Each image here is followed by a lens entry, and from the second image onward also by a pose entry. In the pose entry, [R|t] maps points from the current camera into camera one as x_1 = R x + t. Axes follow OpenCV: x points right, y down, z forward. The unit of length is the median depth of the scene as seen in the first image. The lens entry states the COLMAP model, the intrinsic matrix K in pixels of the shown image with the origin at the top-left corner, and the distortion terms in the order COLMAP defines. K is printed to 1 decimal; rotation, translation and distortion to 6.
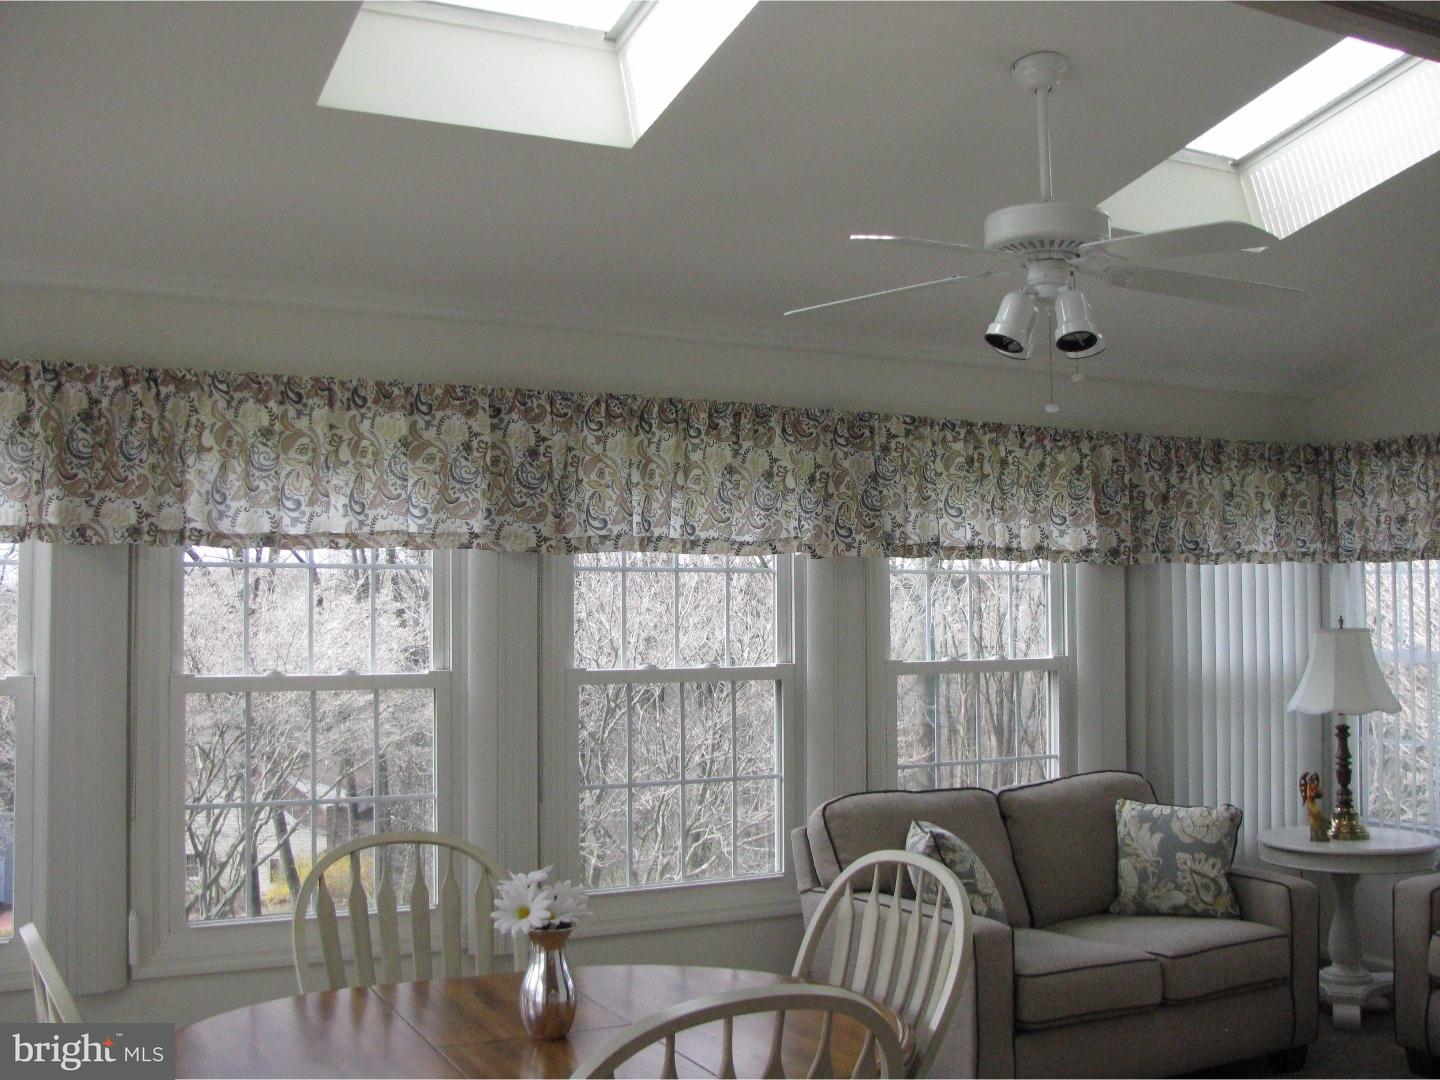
lens RADIAL K [[1532.8, 0, 713.8], [0, 1532.8, 526.3], [0, 0, 1]] dist [-0.222499, 0.279938]
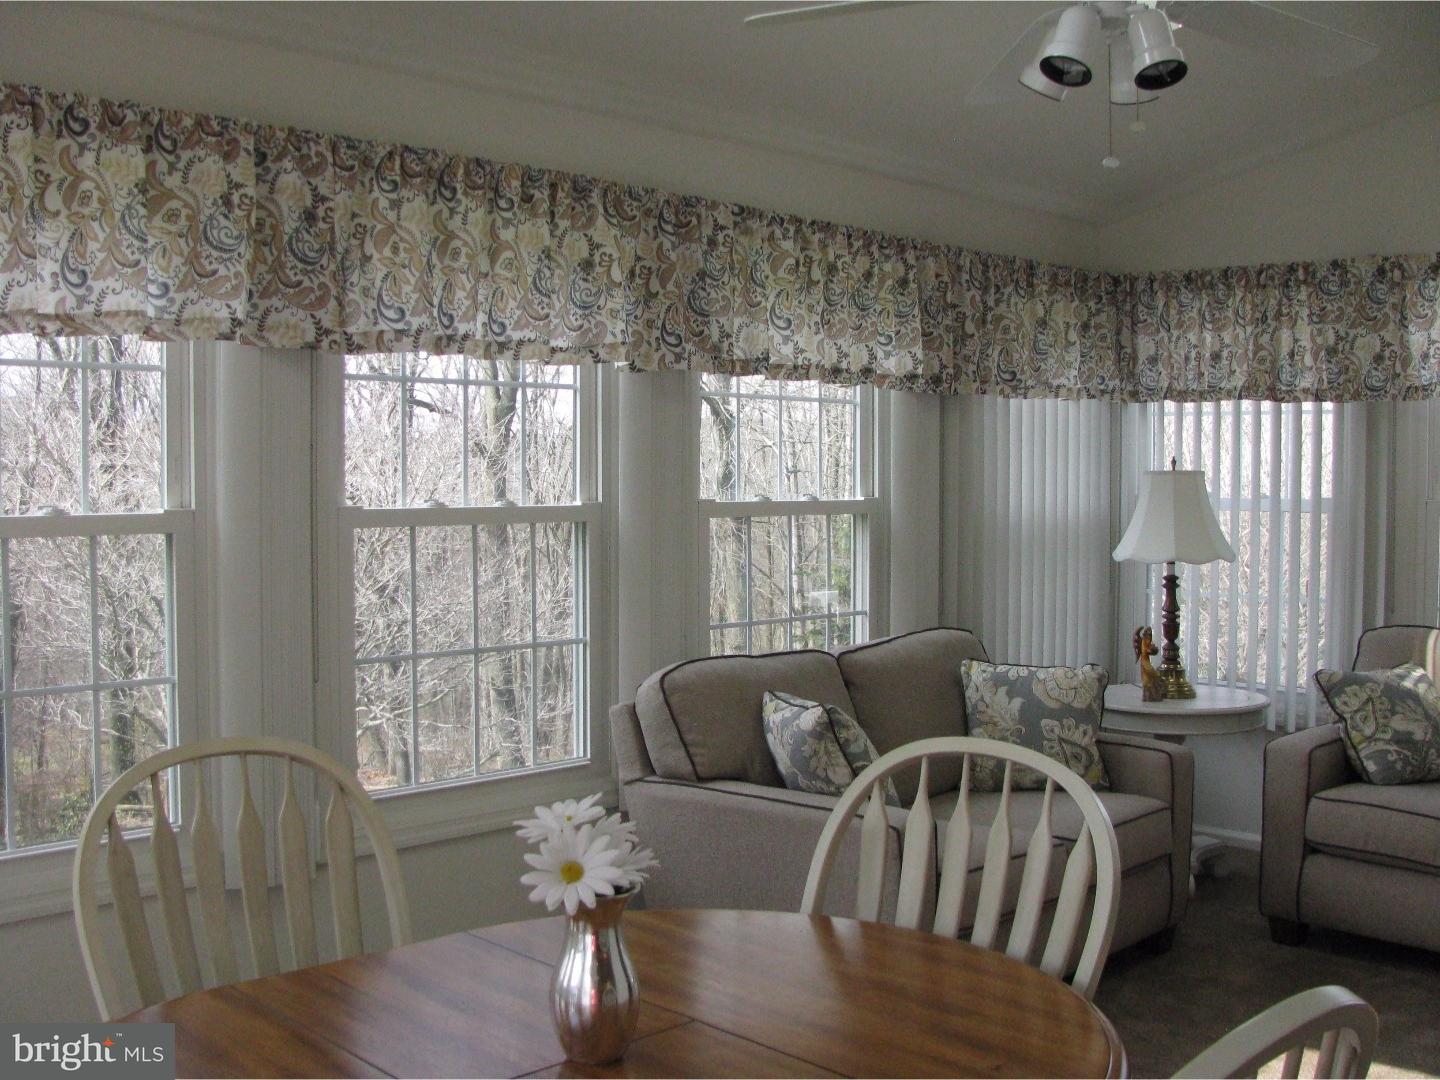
lens RADIAL K [[1532.8, 0, 713.8], [0, 1532.8, 526.3], [0, 0, 1]] dist [-0.222499, 0.279938]
pose [[0.953170, -0.003496, 0.302414, -0.142811], [-0.024090, 0.995878, 0.087440, 0.031692], [-0.301474, -0.090630, 0.949157, 0.220228]]
